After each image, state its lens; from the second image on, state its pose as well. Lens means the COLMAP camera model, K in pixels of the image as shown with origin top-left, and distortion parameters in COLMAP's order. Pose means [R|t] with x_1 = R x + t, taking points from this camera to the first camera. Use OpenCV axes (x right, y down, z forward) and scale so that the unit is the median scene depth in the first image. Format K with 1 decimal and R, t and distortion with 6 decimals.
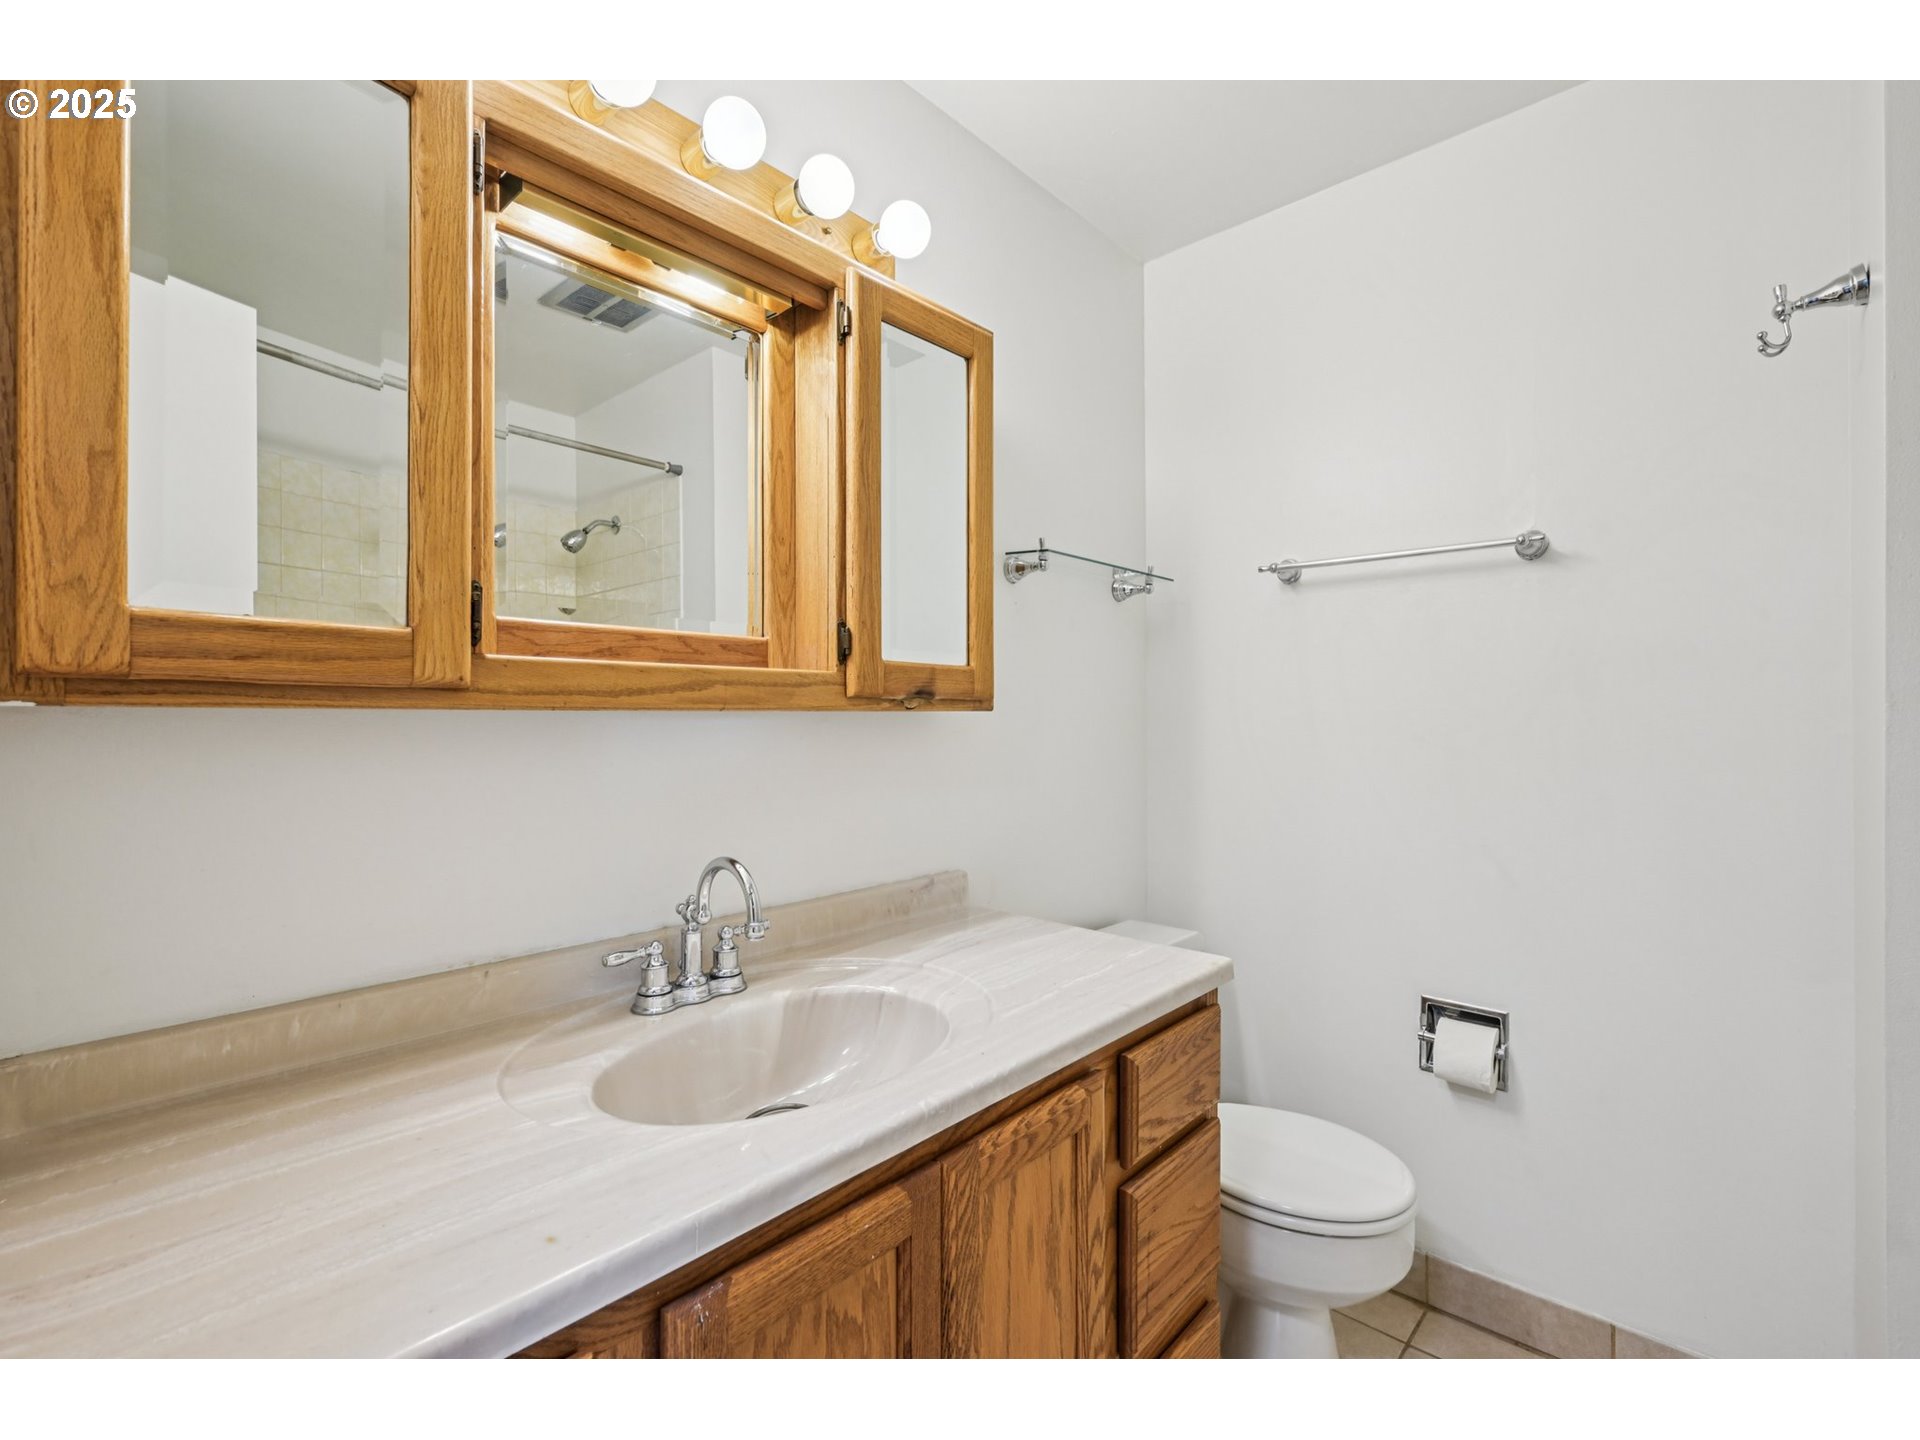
lens RADIAL K [[757.0, 0, 959.6], [0, 757.0, 718.3], [0, 0, 1]] dist [-0.001147, -0.000014]
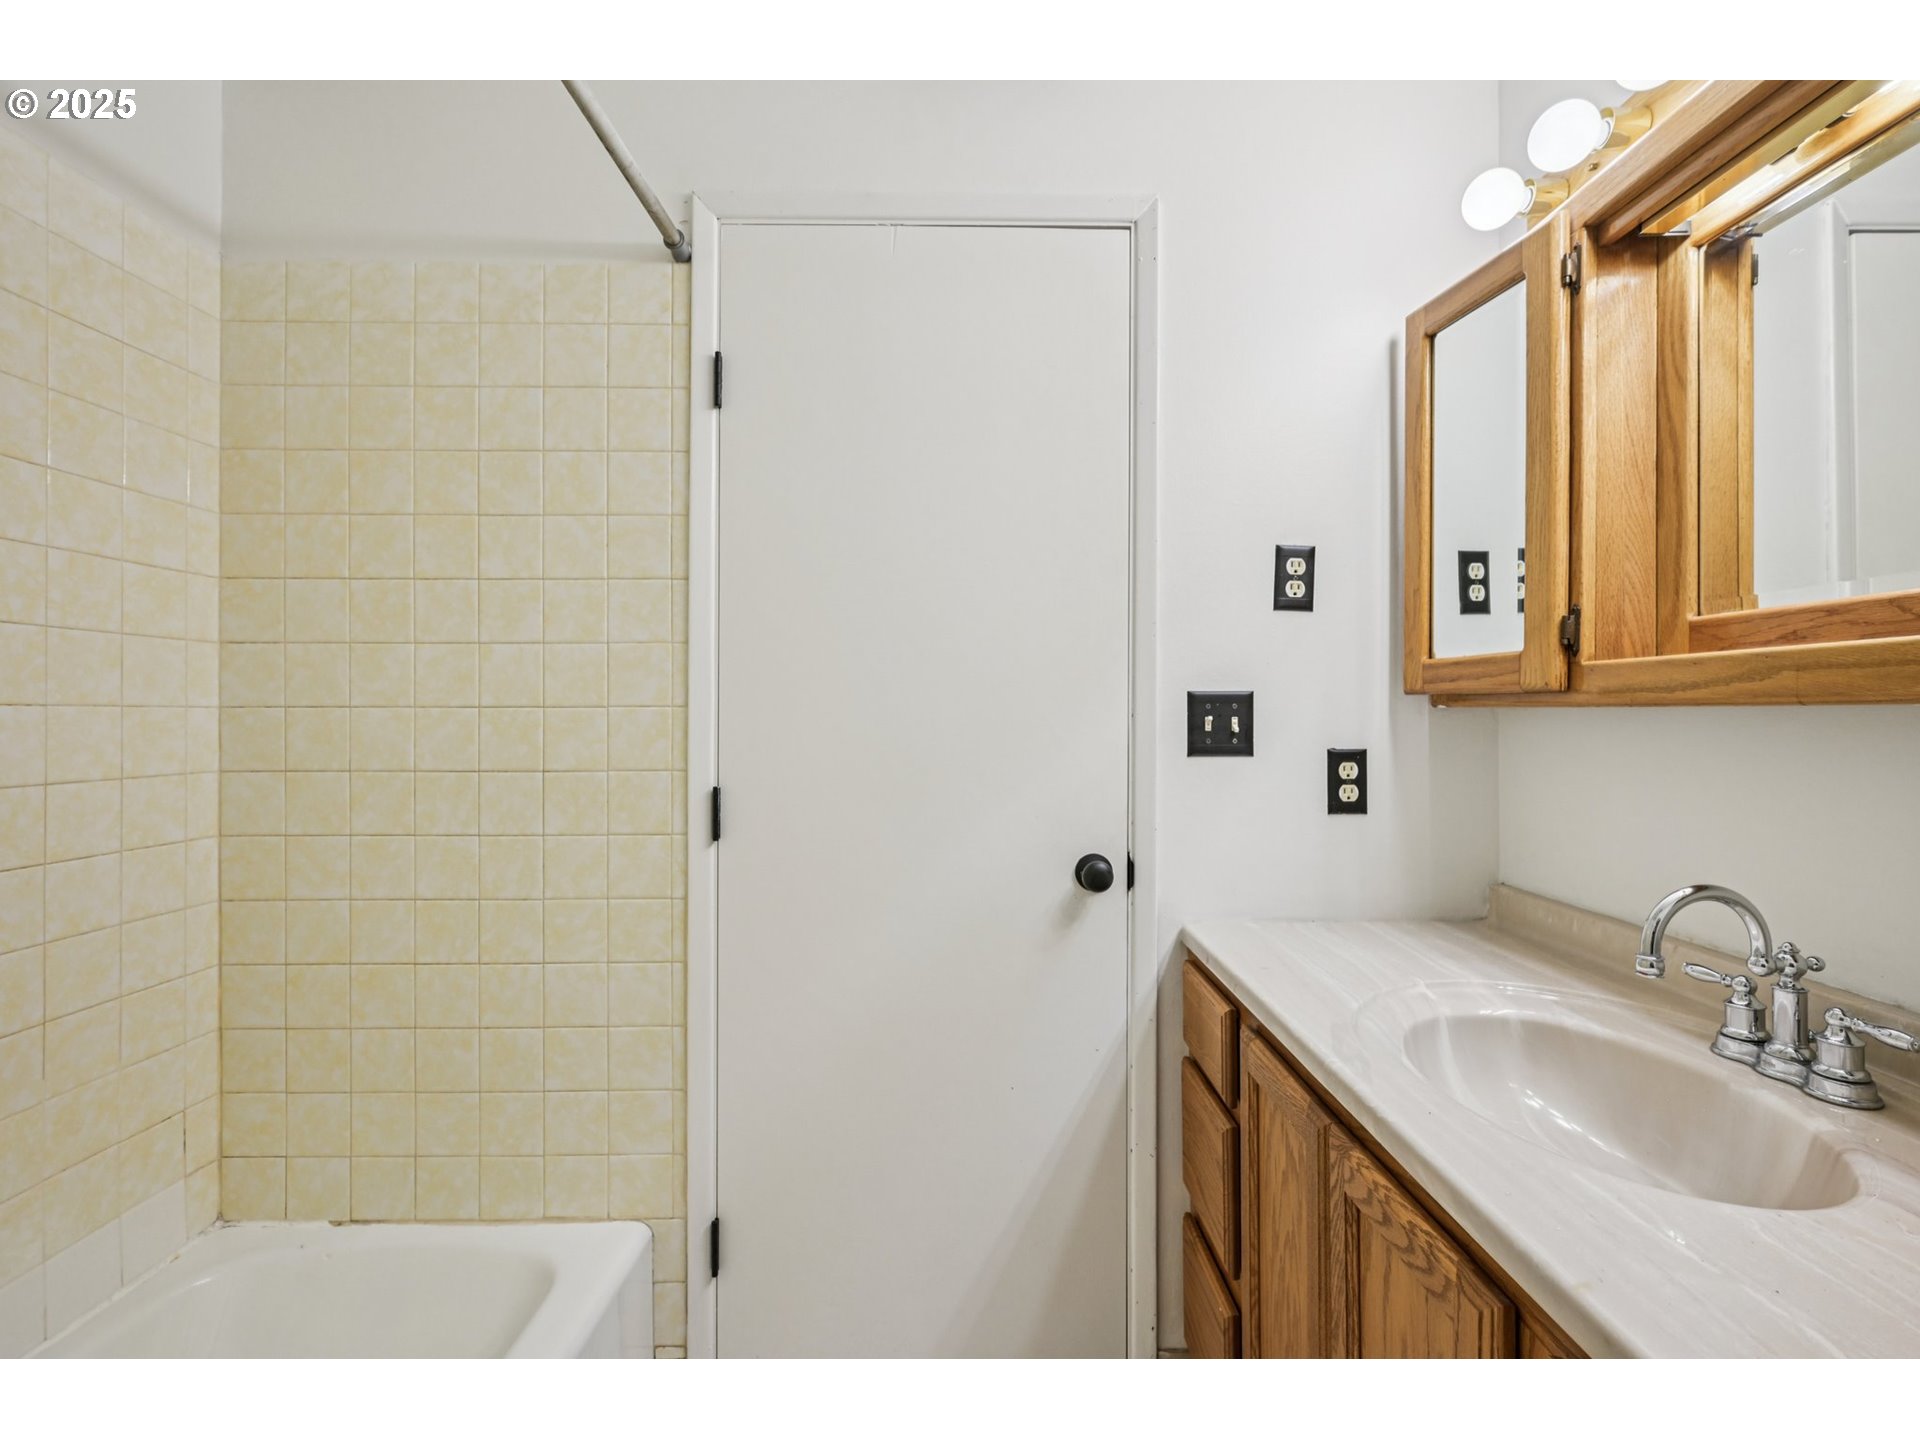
lens RADIAL K [[757.0, 0, 961.0], [0, 757.0, 713.7], [0, 0, 1]] dist [-0.001147, -0.000014]
pose [[-0.698071, 0.003469, -0.716020, 0.823595], [-0.000254, 0.999987, 0.005092, -0.005665], [0.716028, 0.003737, -0.698061, 0.970801]]
